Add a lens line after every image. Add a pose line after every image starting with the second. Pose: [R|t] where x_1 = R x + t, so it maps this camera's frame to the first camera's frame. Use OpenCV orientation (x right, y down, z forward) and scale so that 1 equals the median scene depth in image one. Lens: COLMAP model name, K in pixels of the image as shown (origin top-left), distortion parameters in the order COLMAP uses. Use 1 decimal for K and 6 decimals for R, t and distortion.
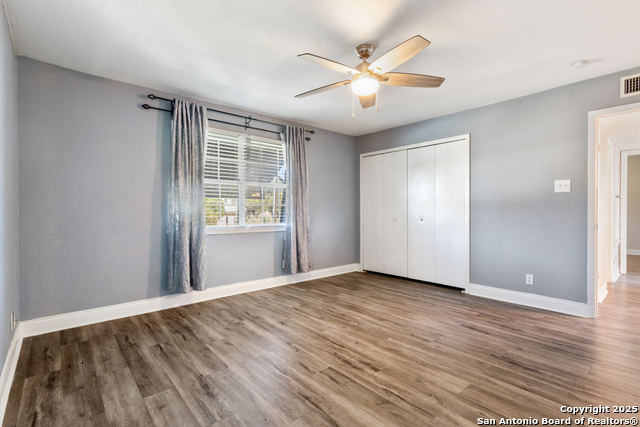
lens RADIAL K [[298.6, 0, 320.0], [0, 298.6, 213.5], [0, 0, 1]] dist [-0.001067, 0.000001]
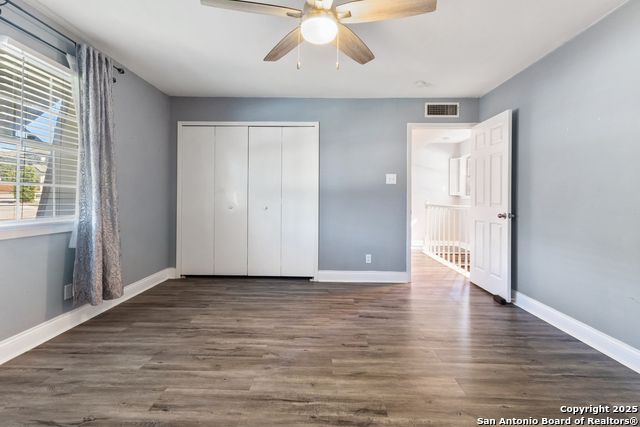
lens RADIAL K [[301.6, 0, 319.5], [0, 301.6, 193.7], [0, 0, 1]] dist [0.002772, 0.000532]
pose [[0.674665, 0.020388, 0.737843, -0.274850], [-0.005776, 0.999734, -0.022343, -0.001583], [-0.738102, 0.010812, 0.674603, 0.343950]]
